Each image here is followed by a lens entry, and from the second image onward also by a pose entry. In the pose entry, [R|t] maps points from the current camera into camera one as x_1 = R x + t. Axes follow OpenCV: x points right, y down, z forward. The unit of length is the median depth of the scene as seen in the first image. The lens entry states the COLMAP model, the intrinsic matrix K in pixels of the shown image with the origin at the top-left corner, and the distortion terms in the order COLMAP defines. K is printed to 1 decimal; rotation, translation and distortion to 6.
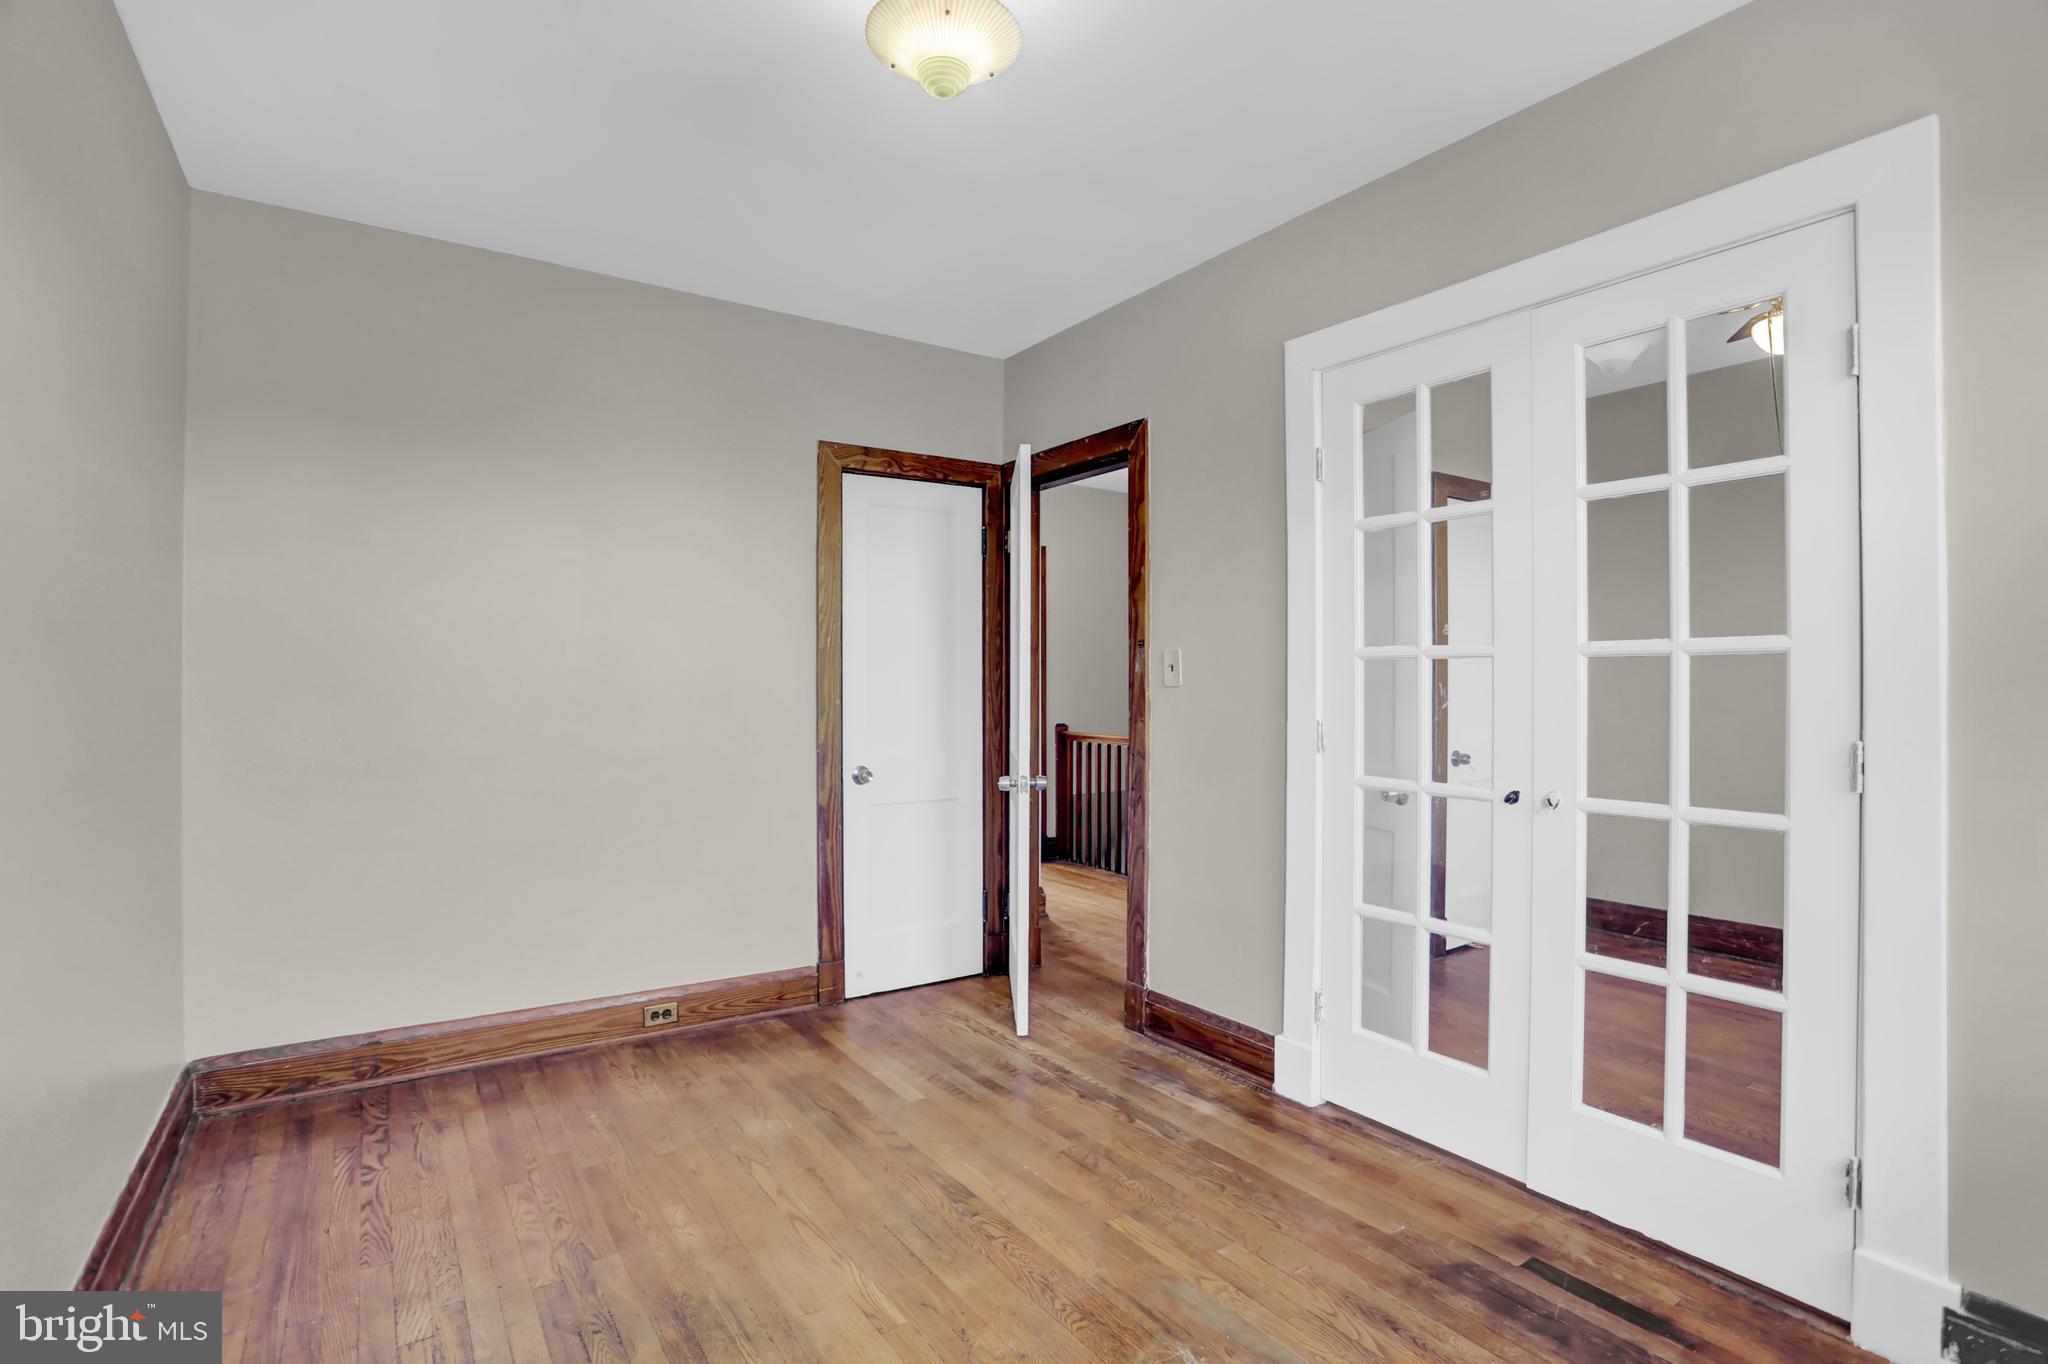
lens RADIAL K [[987.6, 0, 1039.1], [0, 987.6, 680.2], [0, 0, 1]] dist [-0.043369, 0.004252]
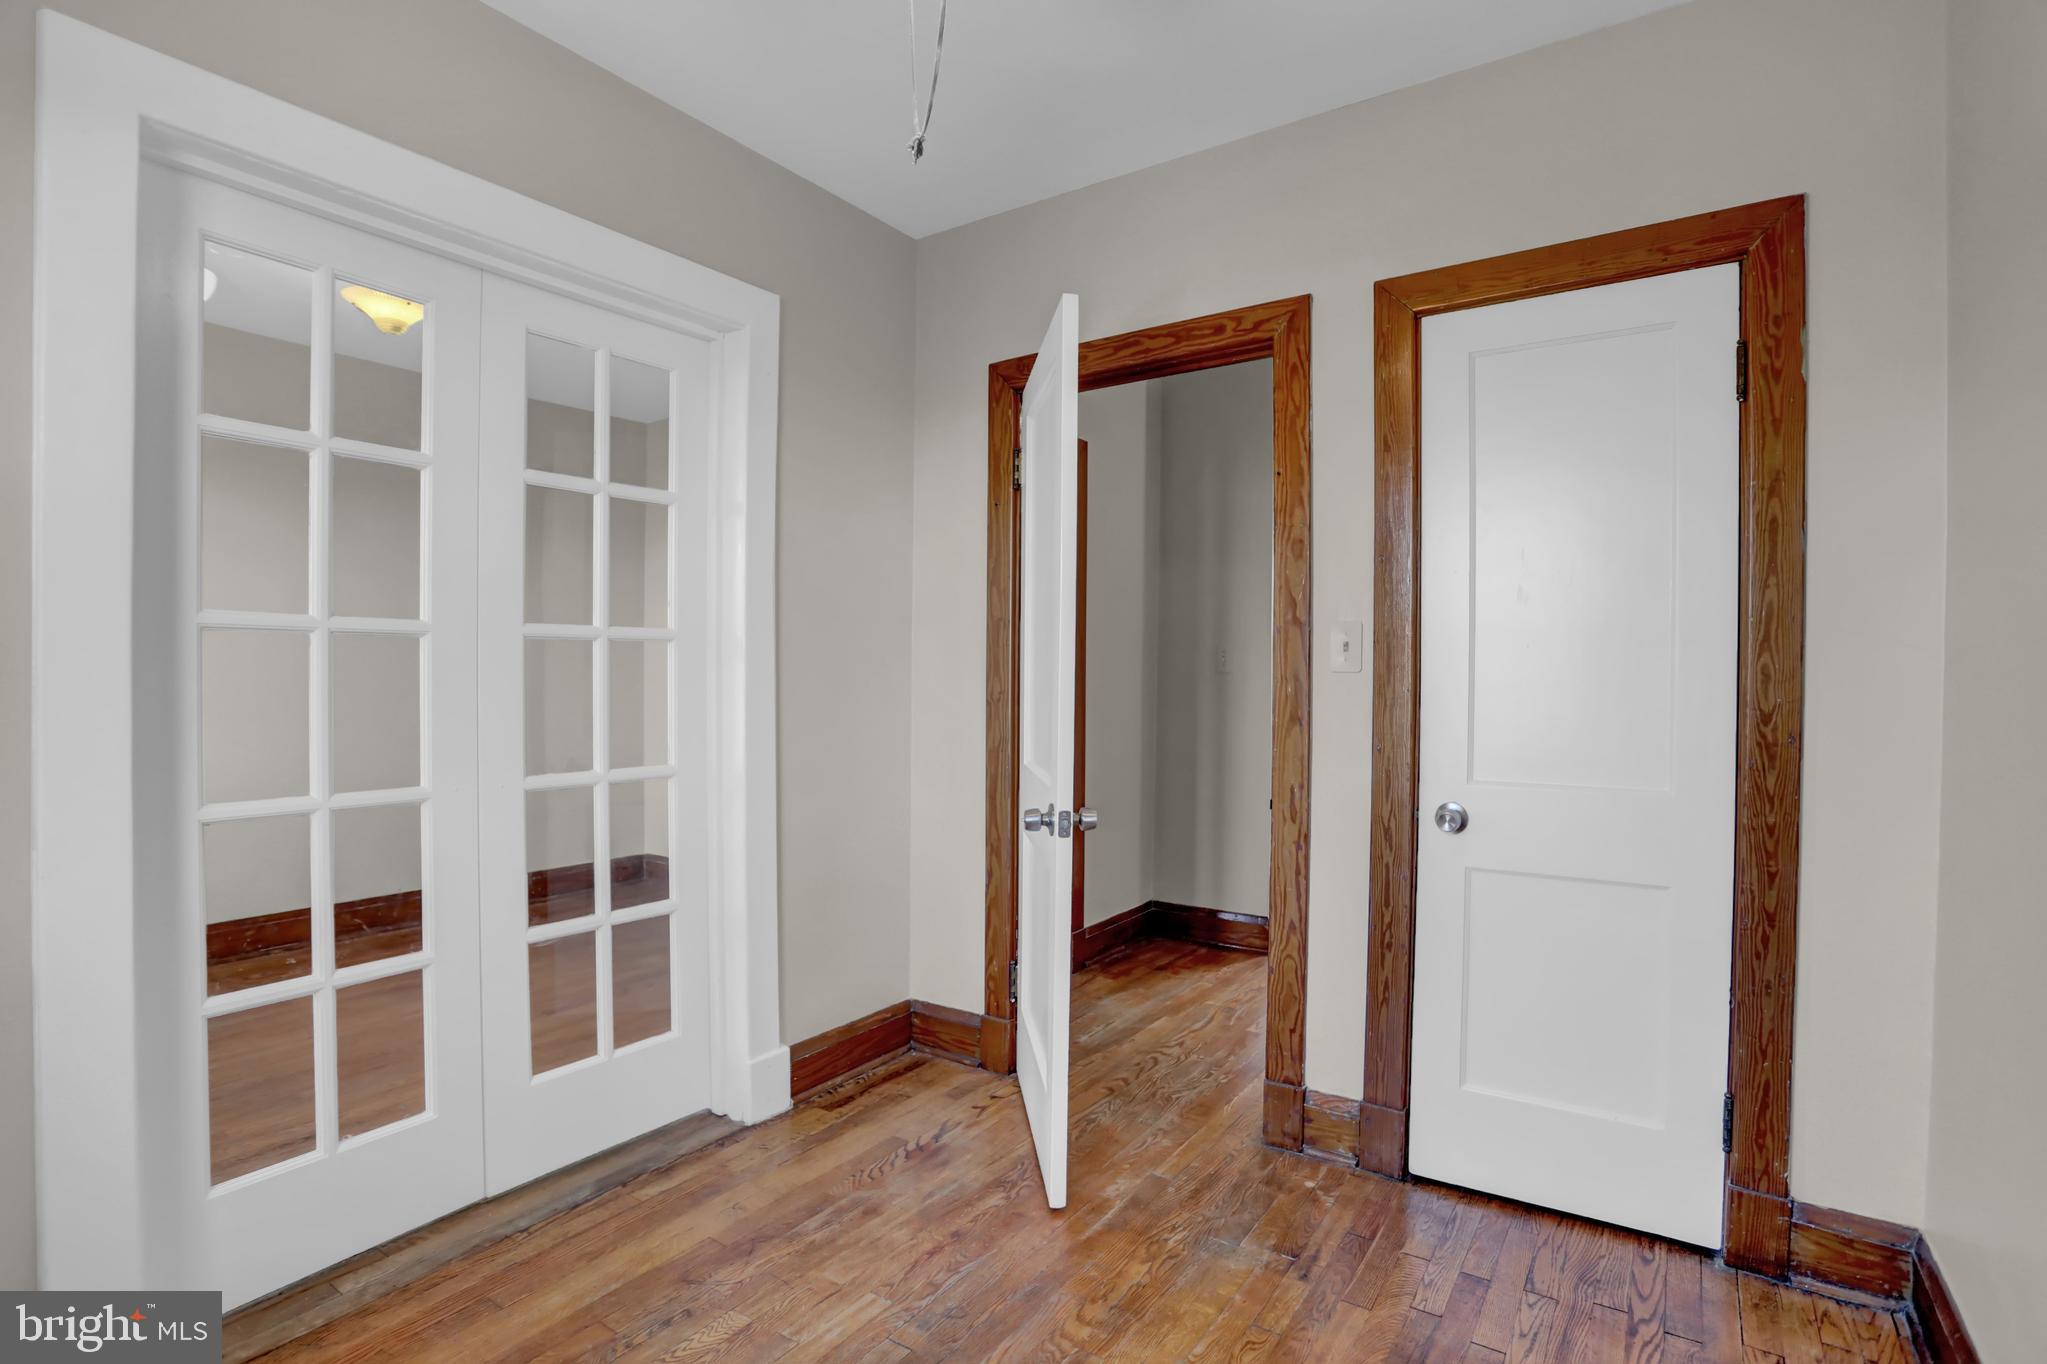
lens RADIAL K [[987.1, 0, 1035.4], [0, 987.1, 678.0], [0, 0, 1]] dist [-0.043369, 0.004252]
pose [[-0.380140, -0.012379, 0.924846, -0.579050], [-0.004096, 0.999923, 0.011701, 0.003494], [-0.924920, 0.000660, -0.380161, 0.895388]]
